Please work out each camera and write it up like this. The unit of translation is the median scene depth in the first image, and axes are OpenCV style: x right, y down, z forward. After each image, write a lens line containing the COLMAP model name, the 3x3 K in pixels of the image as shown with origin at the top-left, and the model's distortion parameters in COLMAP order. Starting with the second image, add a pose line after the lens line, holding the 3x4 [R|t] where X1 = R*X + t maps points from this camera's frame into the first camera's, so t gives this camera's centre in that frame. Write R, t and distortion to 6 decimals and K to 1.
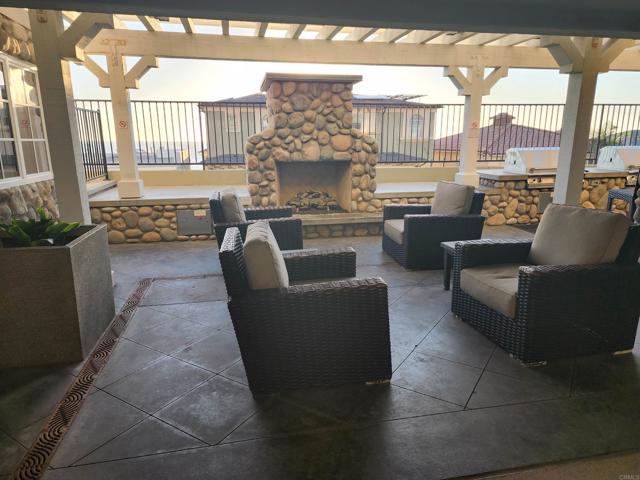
lens RADIAL K [[429.2, 0, 321.1], [0, 429.2, 240.4], [0, 0, 1]] dist [0.055041, -0.020227]
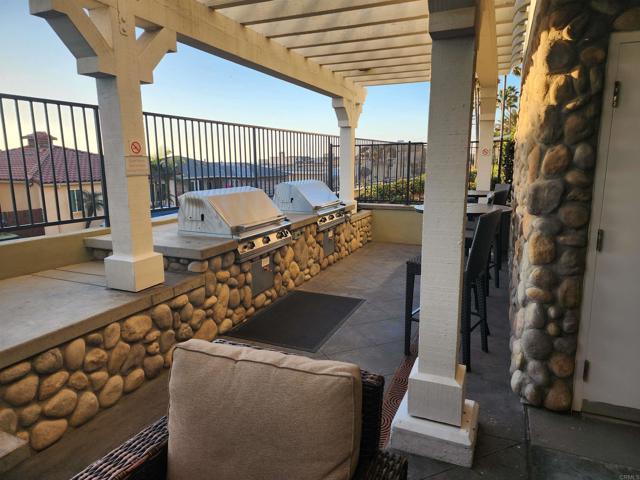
lens RADIAL K [[429.2, 0, 322.8], [0, 429.2, 240.0], [0, 0, 1]] dist [0.055041, -0.020227]
pose [[0.552259, -0.154660, 0.819201, 0.082954], [0.196554, 0.979095, 0.052341, -0.155184], [-0.810170, 0.132112, 0.571113, 0.586390]]
